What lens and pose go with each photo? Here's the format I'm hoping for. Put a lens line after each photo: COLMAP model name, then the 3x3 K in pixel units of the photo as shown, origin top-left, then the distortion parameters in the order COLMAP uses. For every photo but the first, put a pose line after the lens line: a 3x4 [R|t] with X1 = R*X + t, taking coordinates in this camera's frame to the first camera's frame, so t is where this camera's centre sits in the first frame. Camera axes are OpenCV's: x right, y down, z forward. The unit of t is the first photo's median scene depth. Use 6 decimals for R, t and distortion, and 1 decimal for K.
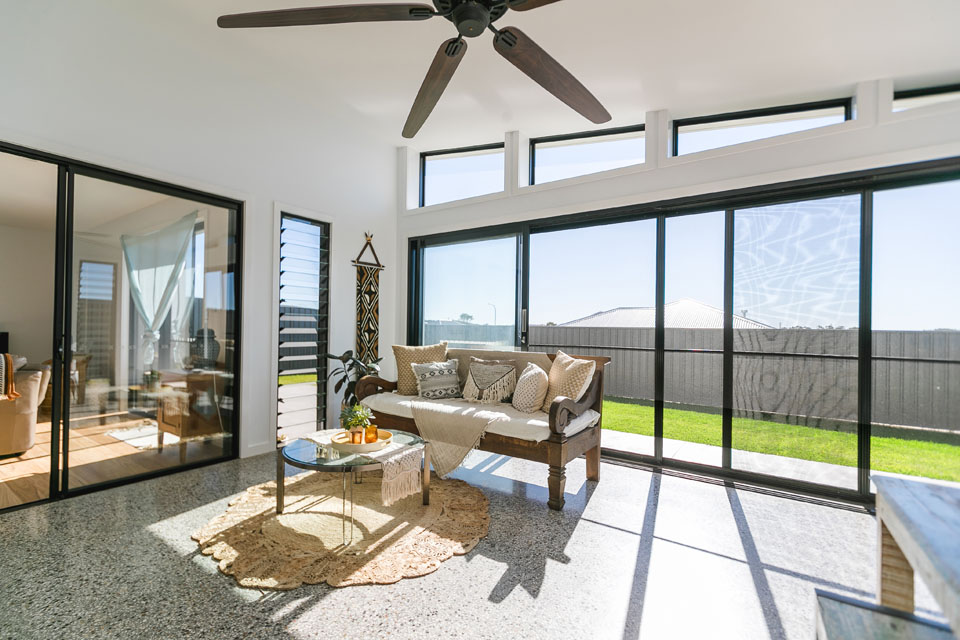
lens RADIAL K [[430.9, 0, 460.4], [0, 430.9, 325.6], [0, 0, 1]] dist [0.009205, 0.000157]
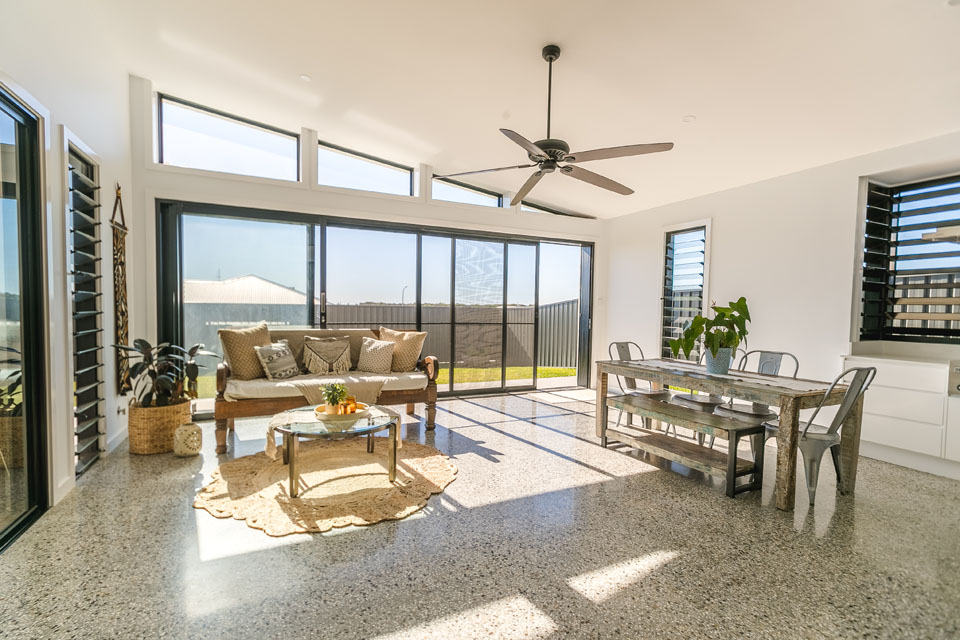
lens RADIAL K [[430.9, 0, 460.4], [0, 430.9, 325.6], [0, 0, 1]] dist [0.009205, 0.000157]
pose [[0.501956, -0.044754, 0.863734, -0.885616], [-0.015309, 0.998044, 0.060610, -0.033663], [-0.864757, -0.043647, 0.500289, 0.132286]]
